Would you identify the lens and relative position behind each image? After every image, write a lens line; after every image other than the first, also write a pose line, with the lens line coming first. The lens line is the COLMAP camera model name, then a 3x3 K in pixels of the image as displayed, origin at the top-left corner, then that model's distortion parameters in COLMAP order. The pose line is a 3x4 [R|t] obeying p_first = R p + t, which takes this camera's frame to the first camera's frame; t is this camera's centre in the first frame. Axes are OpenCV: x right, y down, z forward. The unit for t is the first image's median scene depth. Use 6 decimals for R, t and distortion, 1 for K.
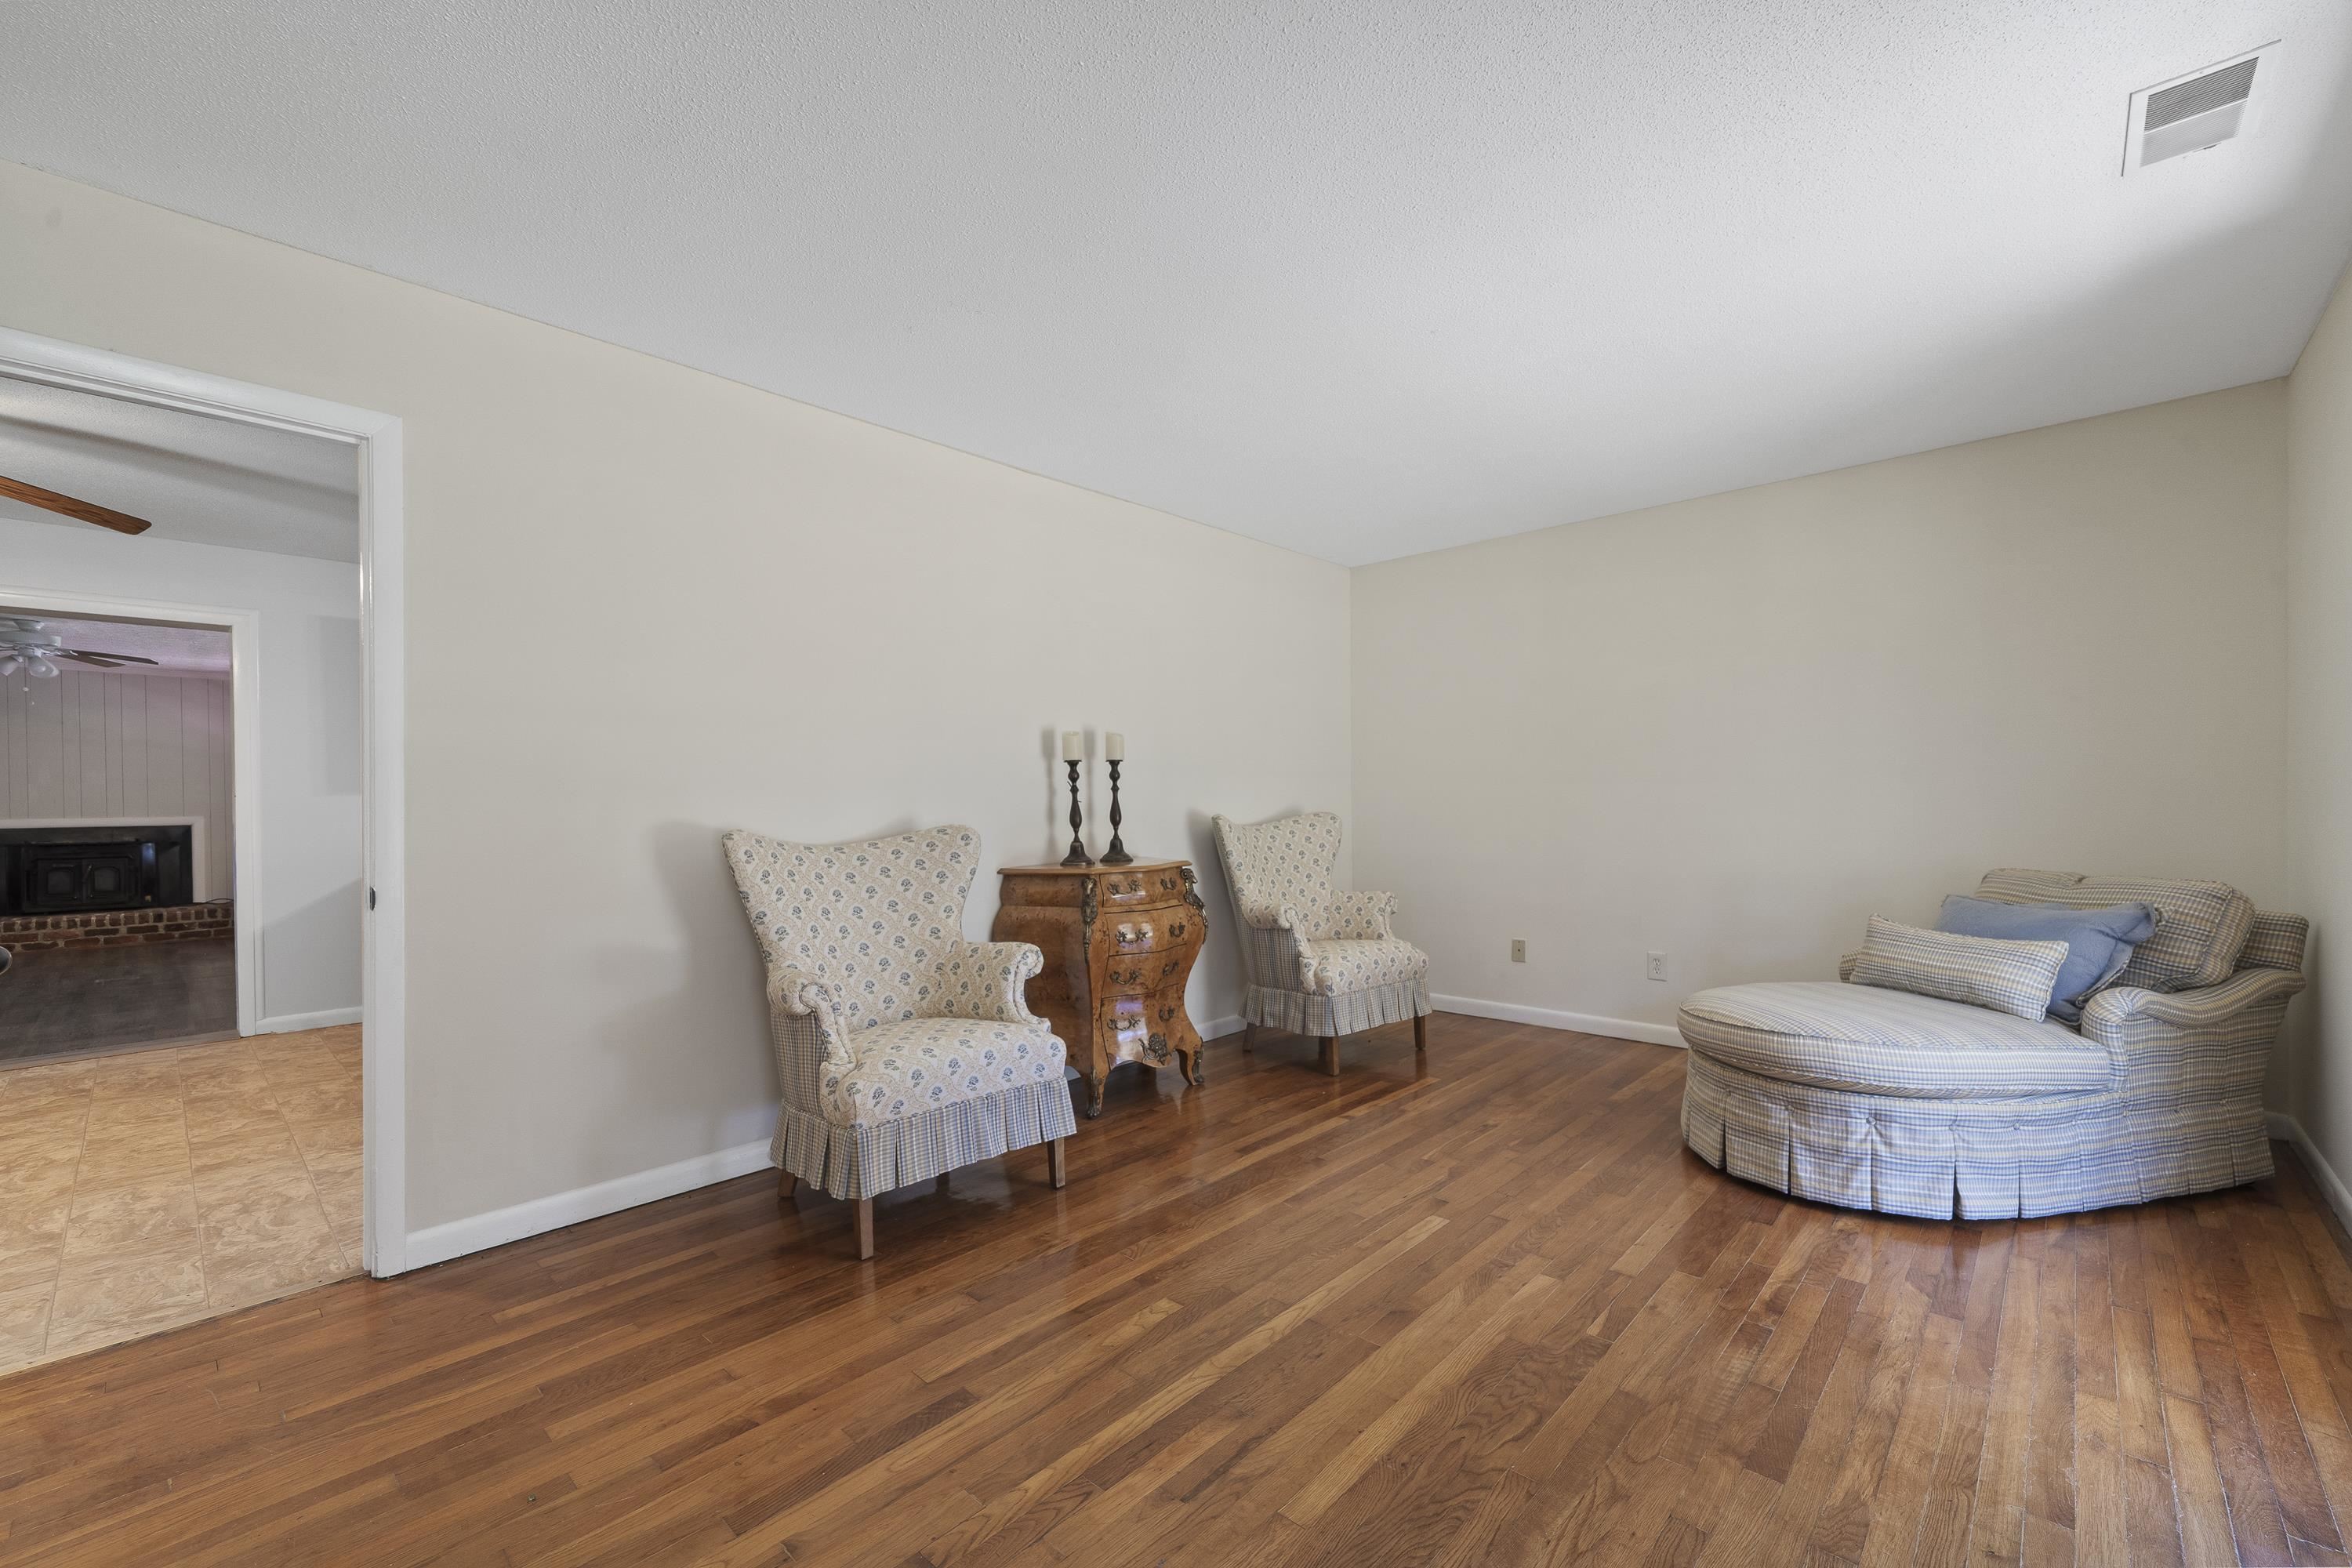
lens RADIAL K [[968.4, 0, 1169.5], [0, 968.4, 814.4], [0, 0, 1]] dist [-0.001253, 0.000396]
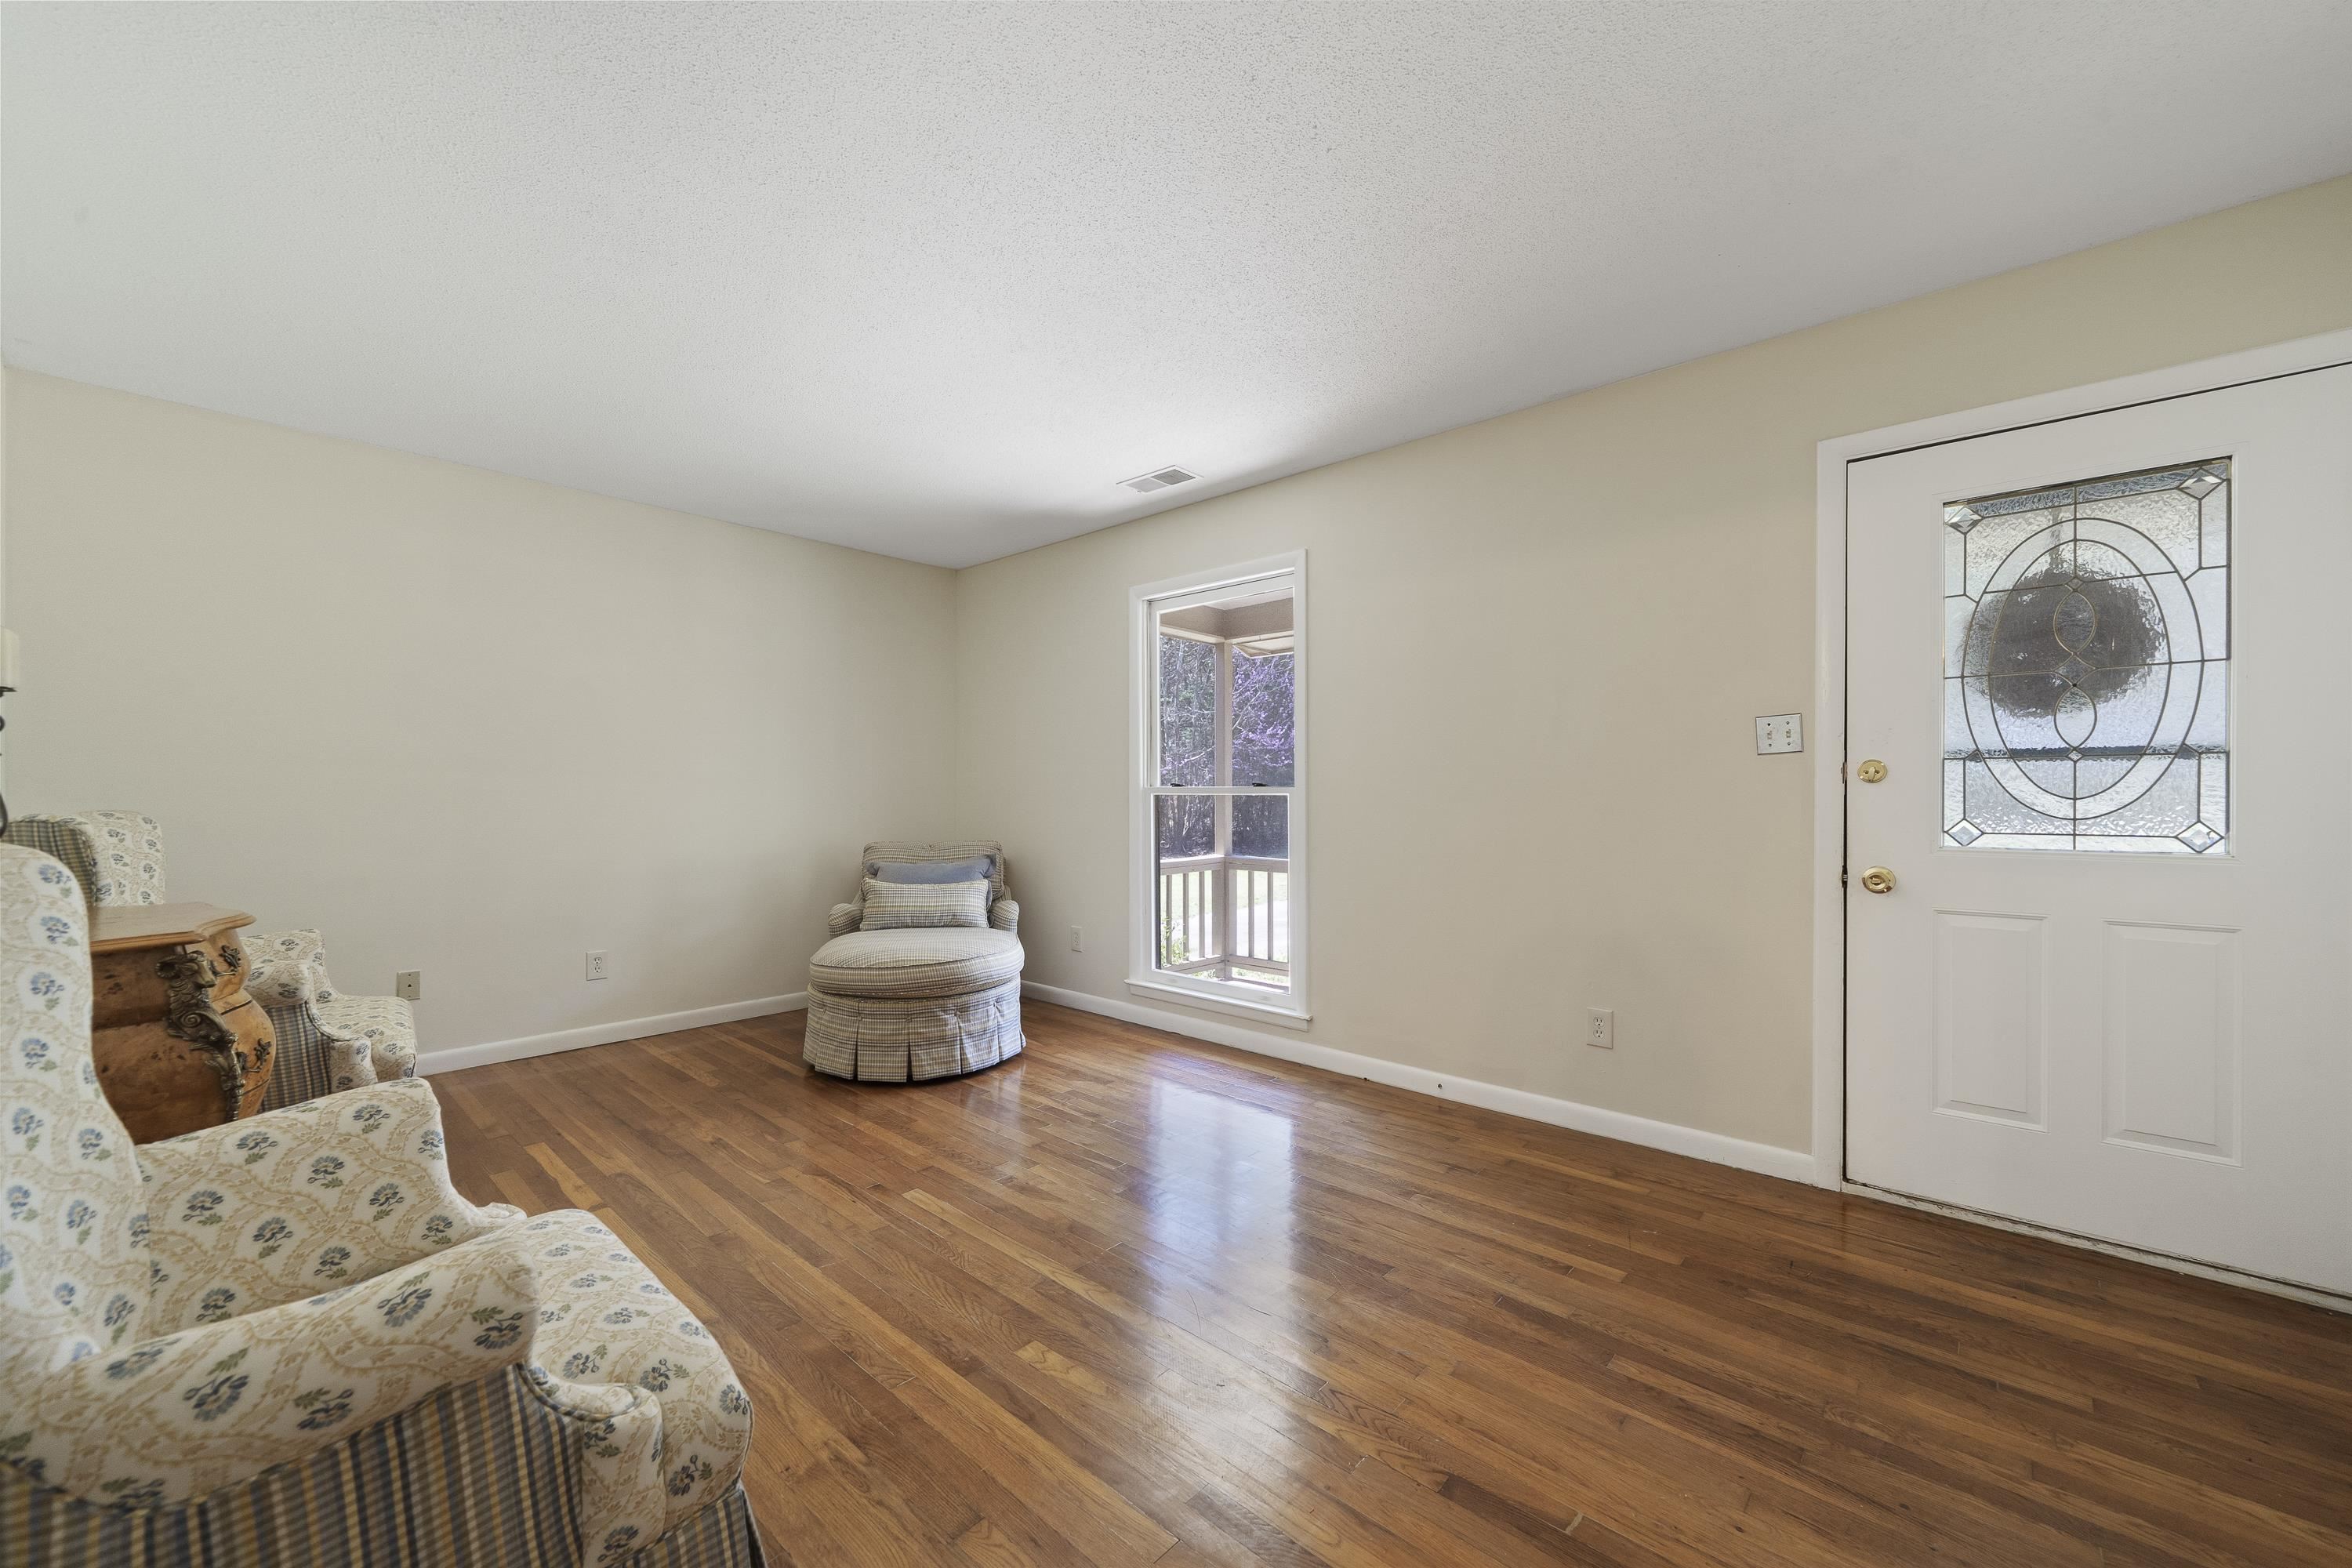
lens RADIAL K [[906.0, 0, 1175.8], [0, 906.0, 801.3], [0, 0, 1]] dist [-0.001627, 0.000077]
pose [[-0.014859, -0.000094, 0.999890, -0.579405], [0.013409, 0.999910, 0.000293, 0.000281], [-0.999800, 0.013412, -0.014857, 0.599655]]
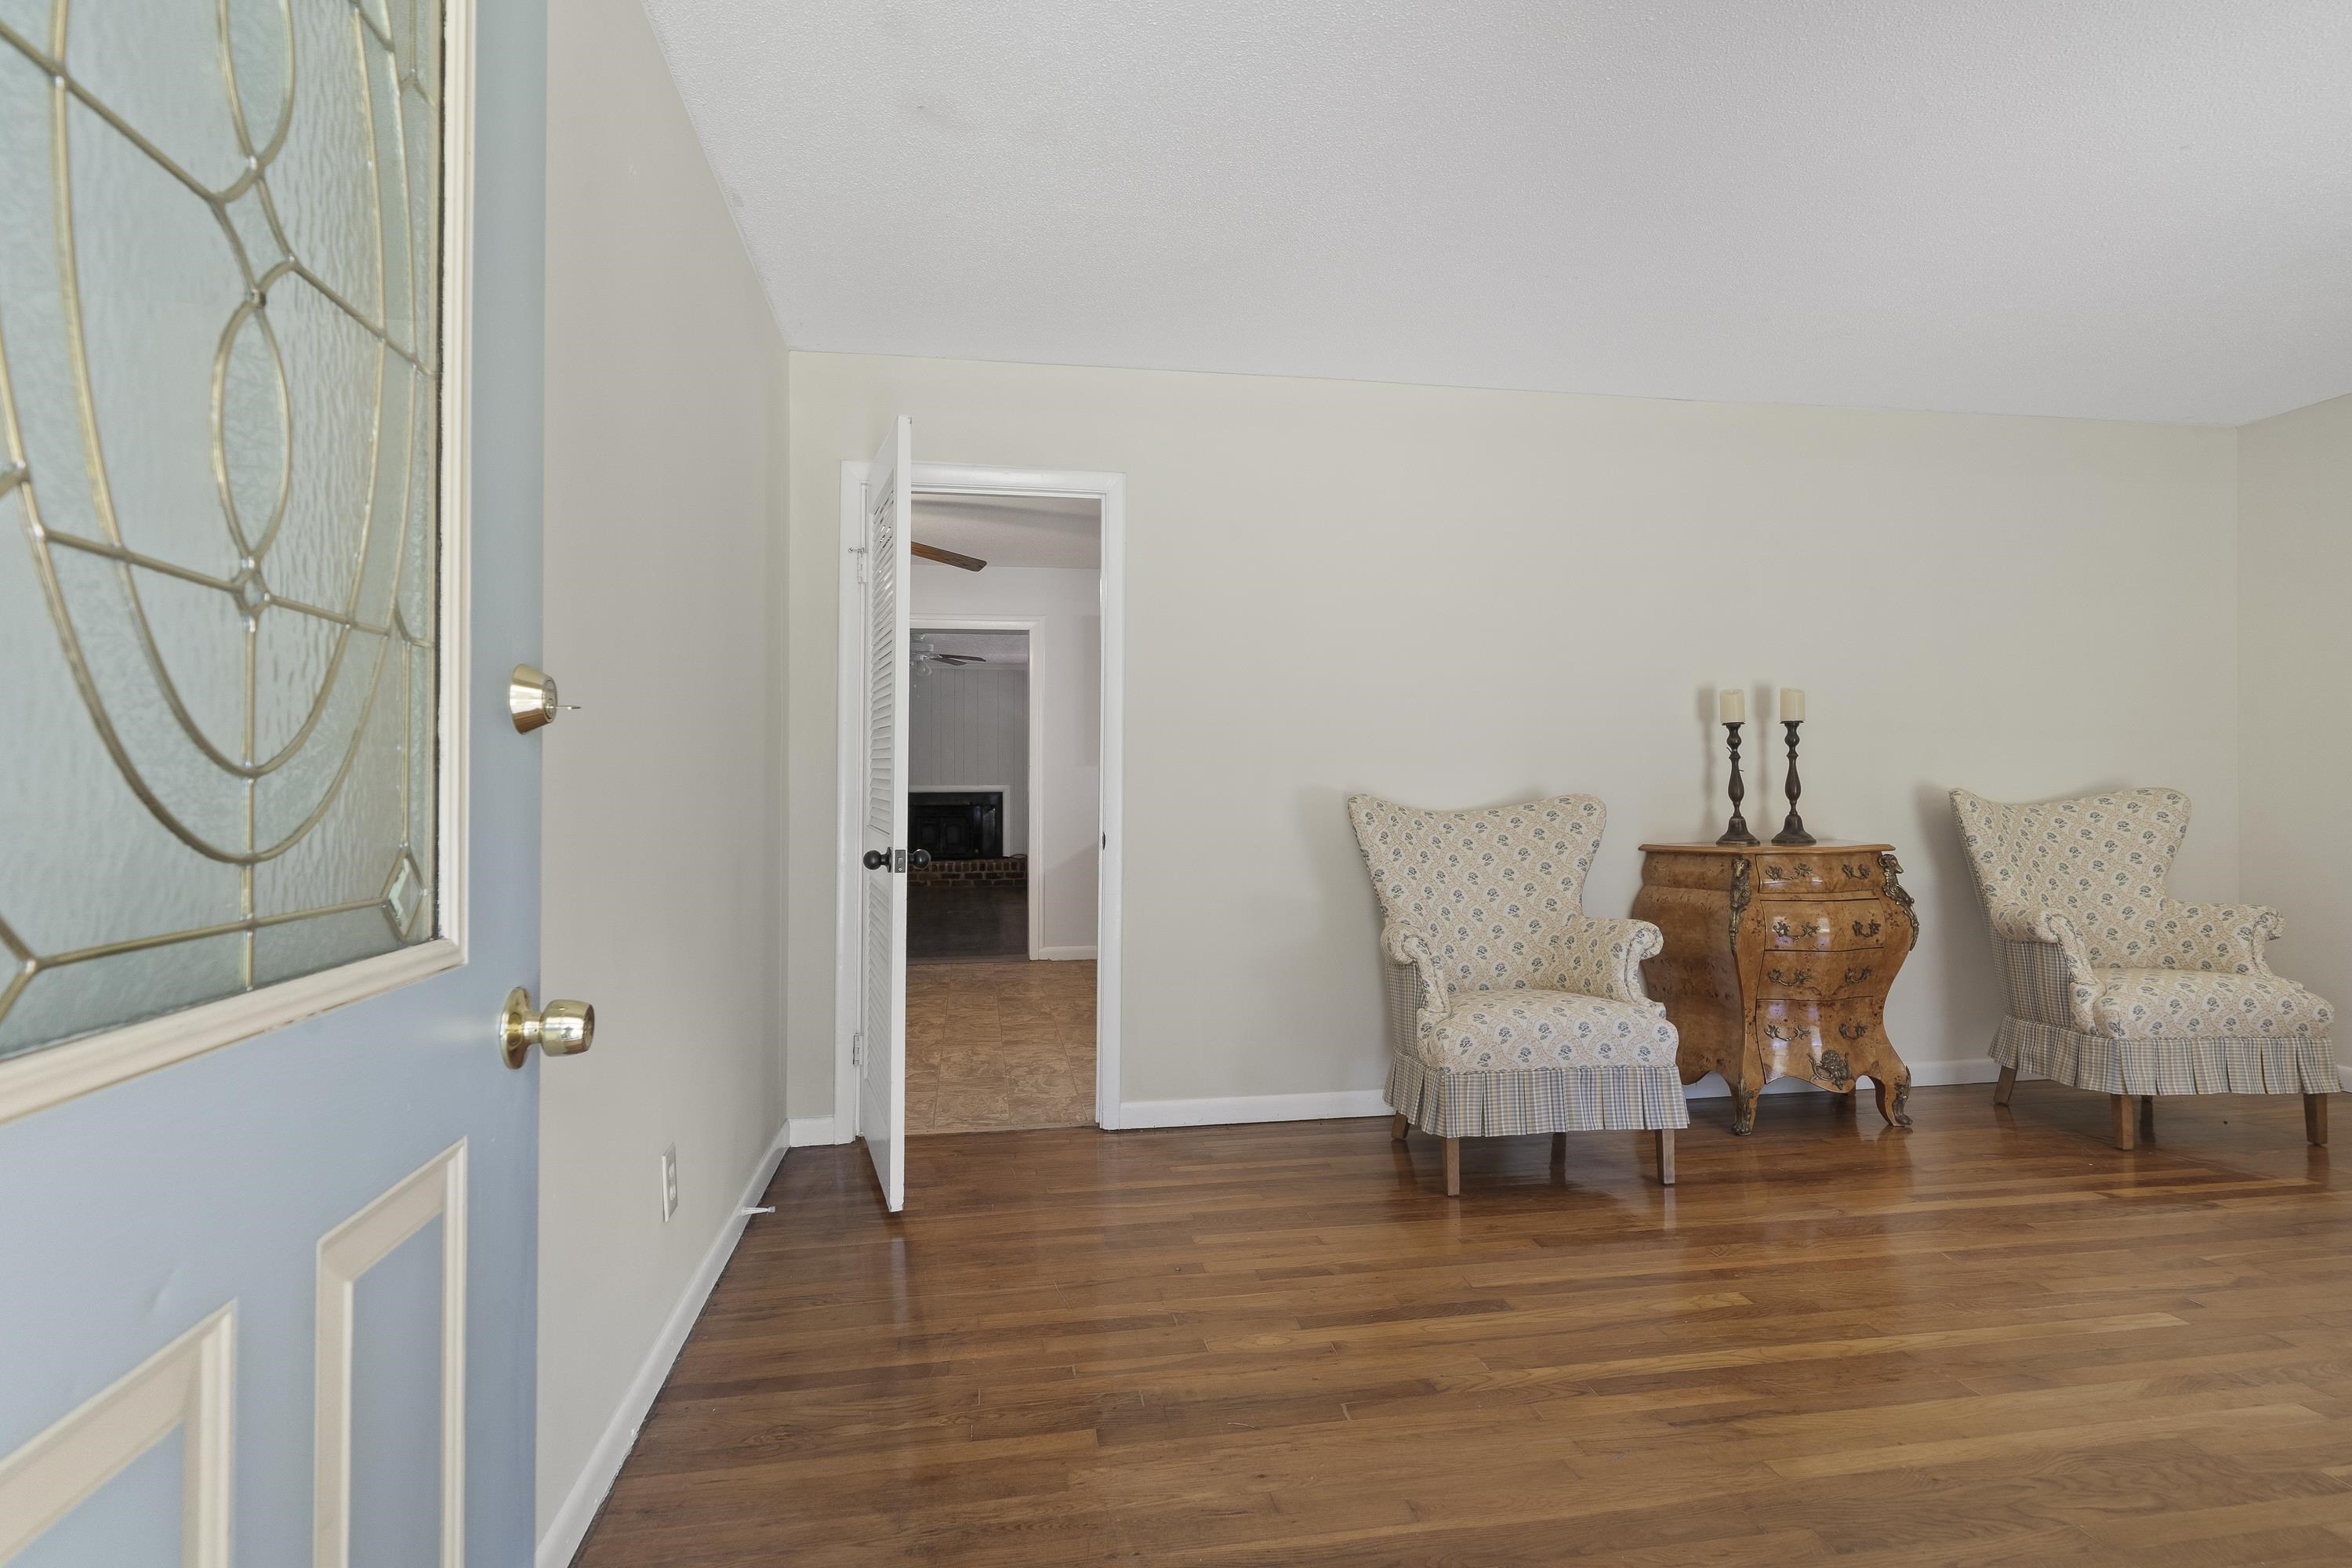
lens RADIAL K [[1207.9, 0, 1176.0], [0, 1207.9, 784.0], [0, 0, 1]] dist [0.002134, 0.000505]
pose [[0.797962, 0.008094, -0.602653, 0.185469], [-0.012641, 0.999915, -0.003308, 0.010321], [0.602575, 0.010258, 0.797996, -0.192145]]
